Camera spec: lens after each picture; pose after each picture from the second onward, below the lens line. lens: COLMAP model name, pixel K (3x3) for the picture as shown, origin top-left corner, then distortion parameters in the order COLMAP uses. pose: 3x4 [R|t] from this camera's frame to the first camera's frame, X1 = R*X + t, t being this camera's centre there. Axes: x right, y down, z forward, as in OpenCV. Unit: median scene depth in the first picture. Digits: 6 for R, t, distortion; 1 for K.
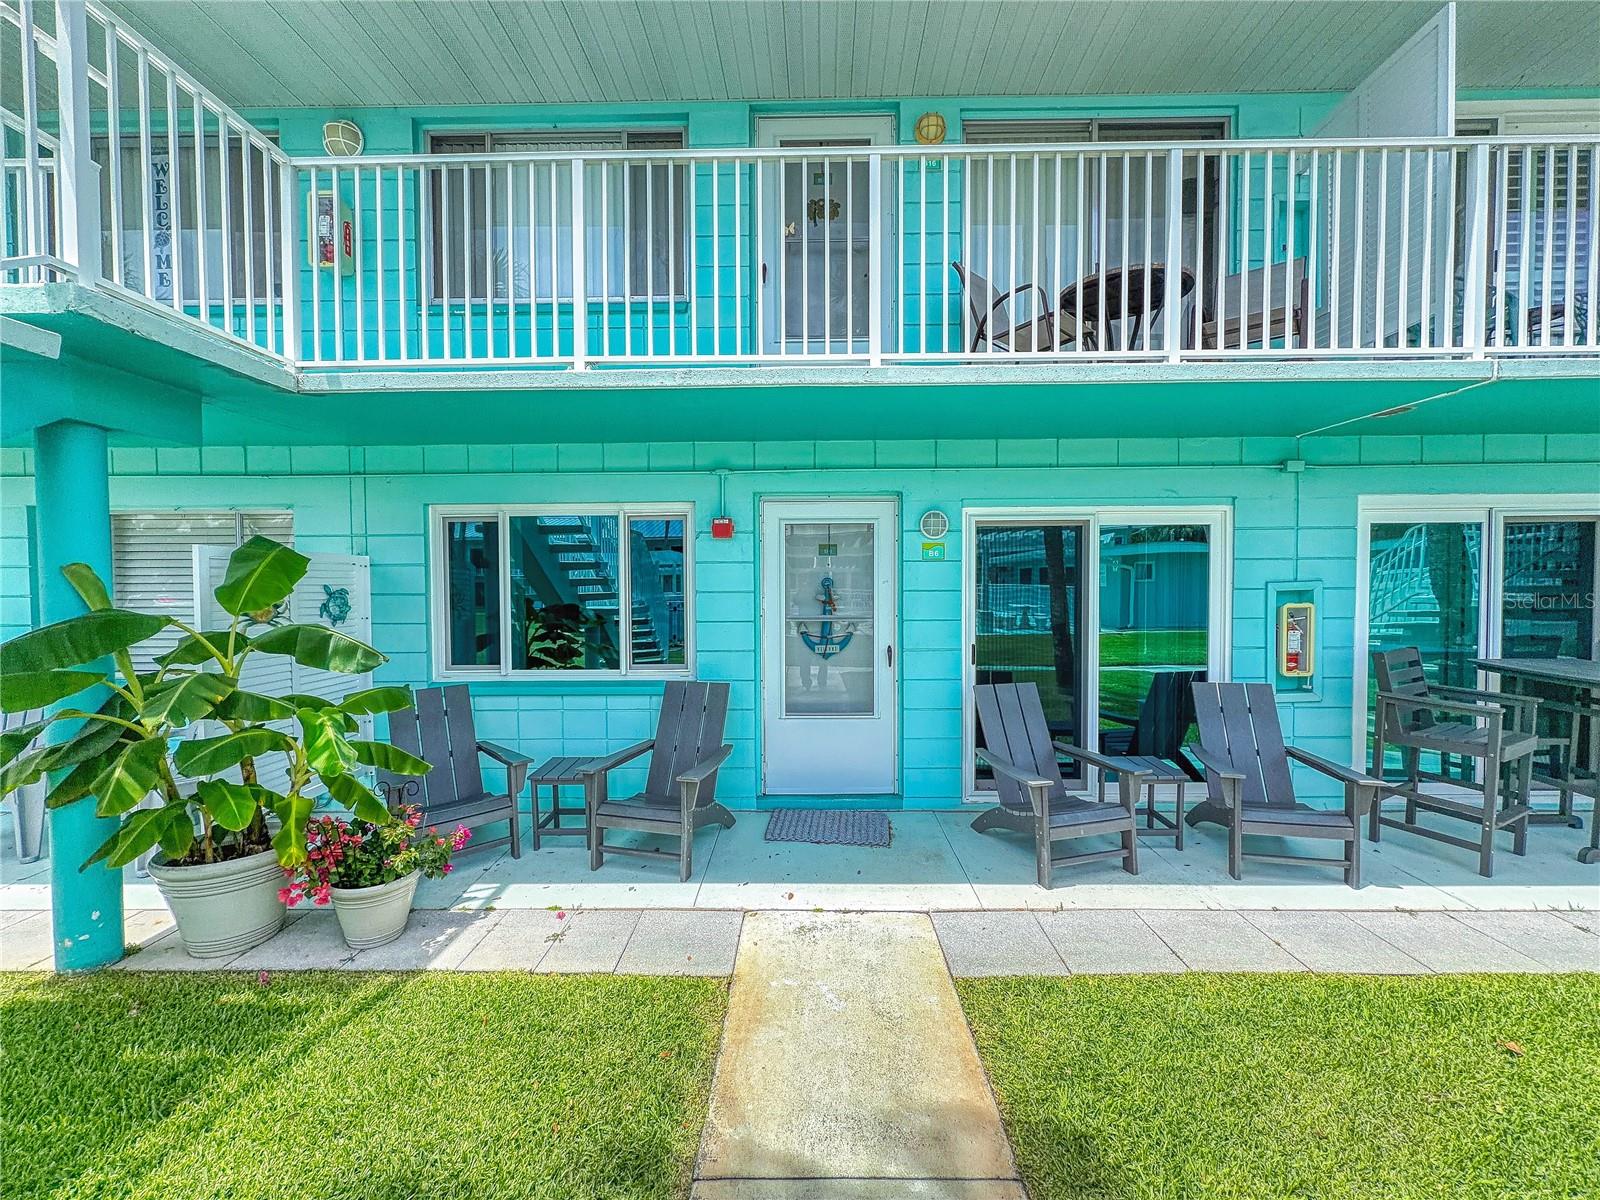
lens RADIAL K [[640.3, 0, 800.0], [0, 640.3, 600.0], [0, 0, 1]] dist [0.002267, 0.000262]
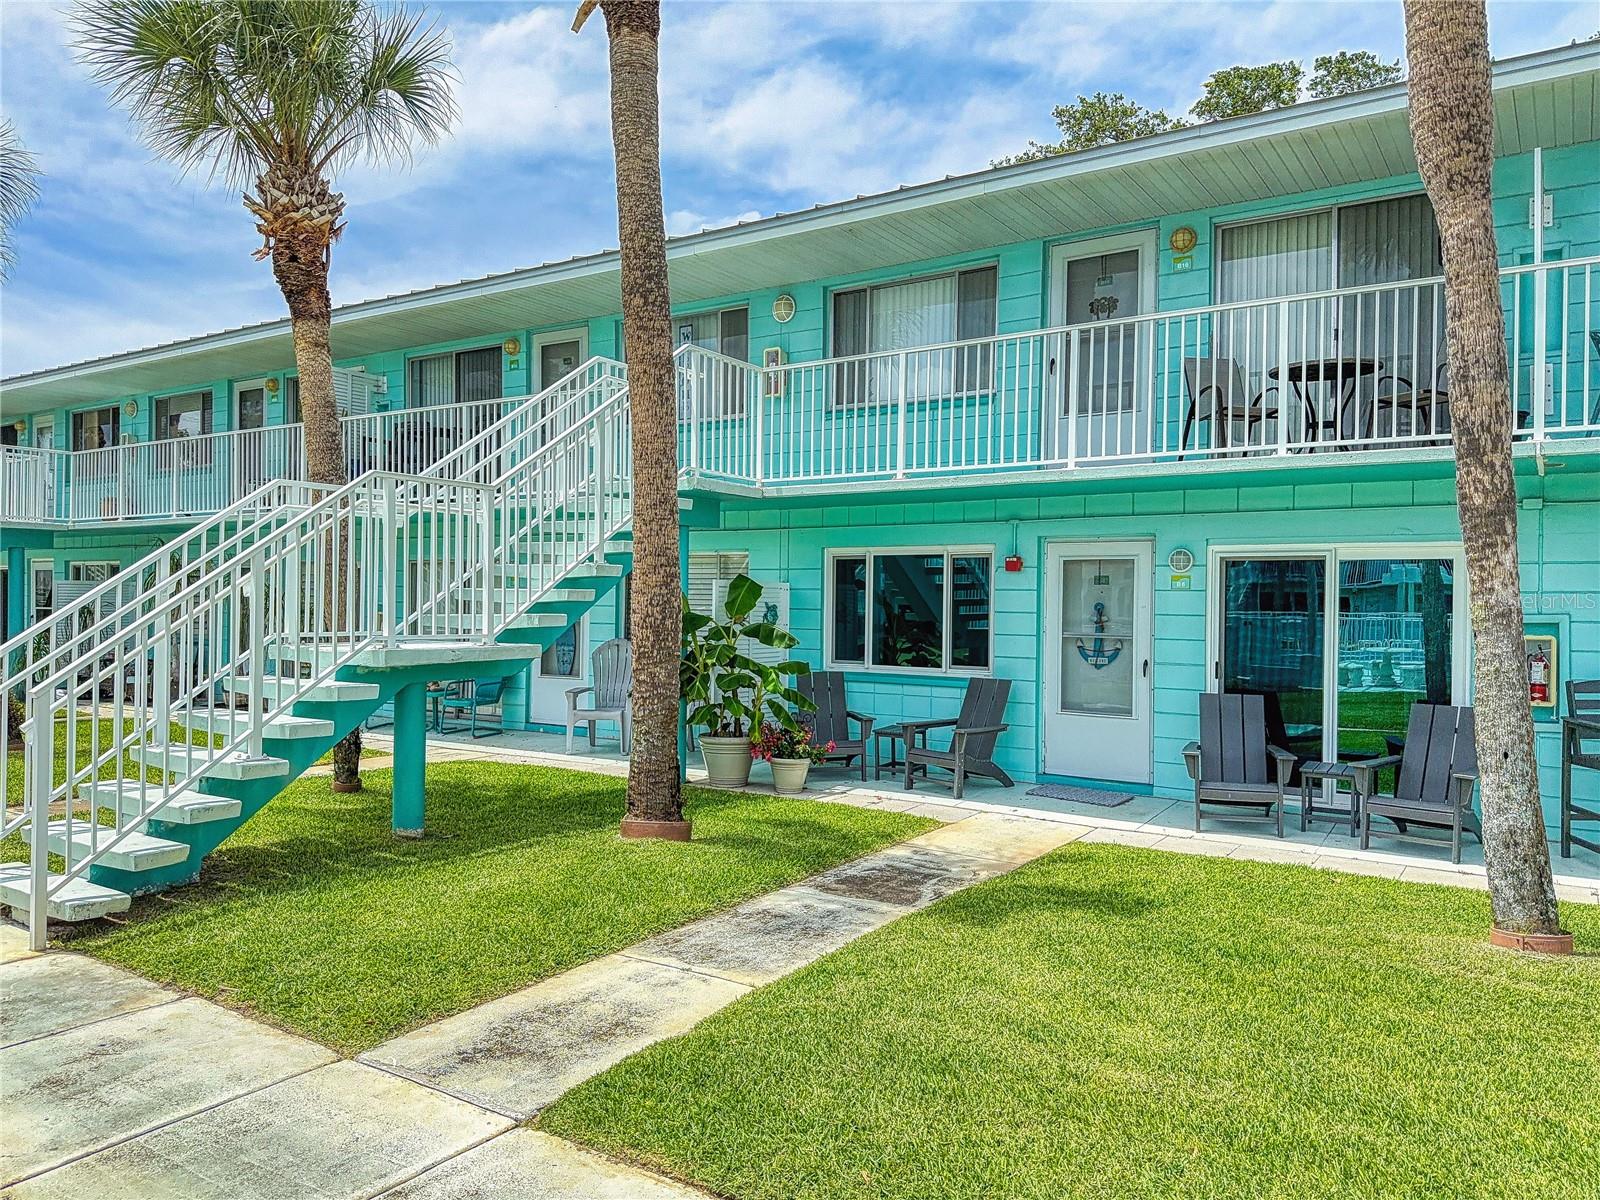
lens RADIAL K [[1125.2, 0, 800.0], [0, 1125.2, 619.6], [0, 0, 1]] dist [0.000828, -0.003138]
pose [[0.844405, 0.025051, -0.535120, 0.748707], [-0.031341, 0.999505, -0.002664, 0.022424], [0.534788, 0.019020, 0.844772, -1.190788]]
